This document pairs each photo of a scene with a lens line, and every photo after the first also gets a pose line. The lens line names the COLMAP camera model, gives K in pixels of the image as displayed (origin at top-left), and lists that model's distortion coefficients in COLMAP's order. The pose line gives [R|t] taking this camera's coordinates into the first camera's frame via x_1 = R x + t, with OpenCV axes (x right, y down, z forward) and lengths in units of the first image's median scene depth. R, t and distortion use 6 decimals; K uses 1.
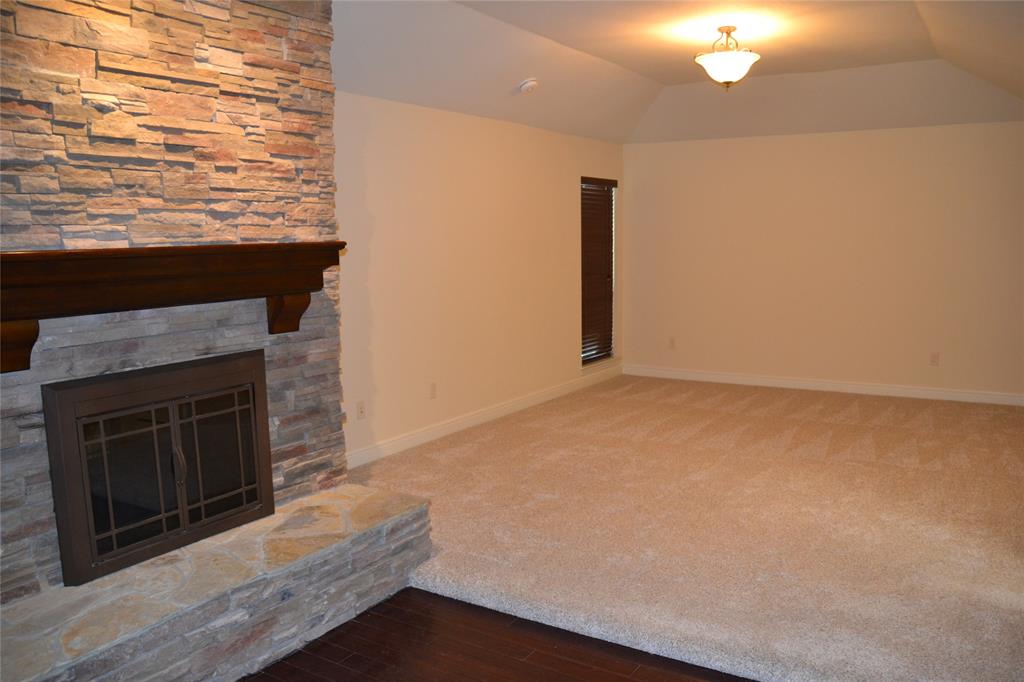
lens RADIAL K [[832.2, 0, 517.0], [0, 832.2, 351.6], [0, 0, 1]] dist [-0.150403, 0.133367]
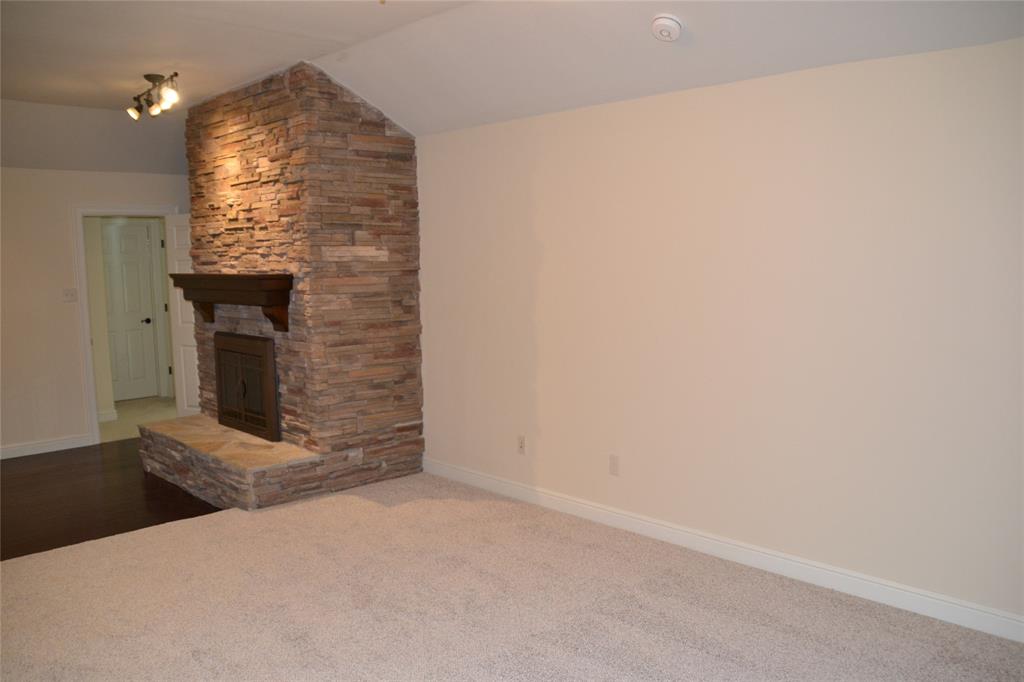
lens RADIAL K [[832.2, 0, 517.0], [0, 832.2, 351.6], [0, 0, 1]] dist [-0.150403, 0.133367]
pose [[-0.251557, 0.136859, -0.958117, 1.116823], [-0.111560, 0.979253, 0.169169, -0.304922], [0.961391, 0.149443, -0.231070, 1.845171]]
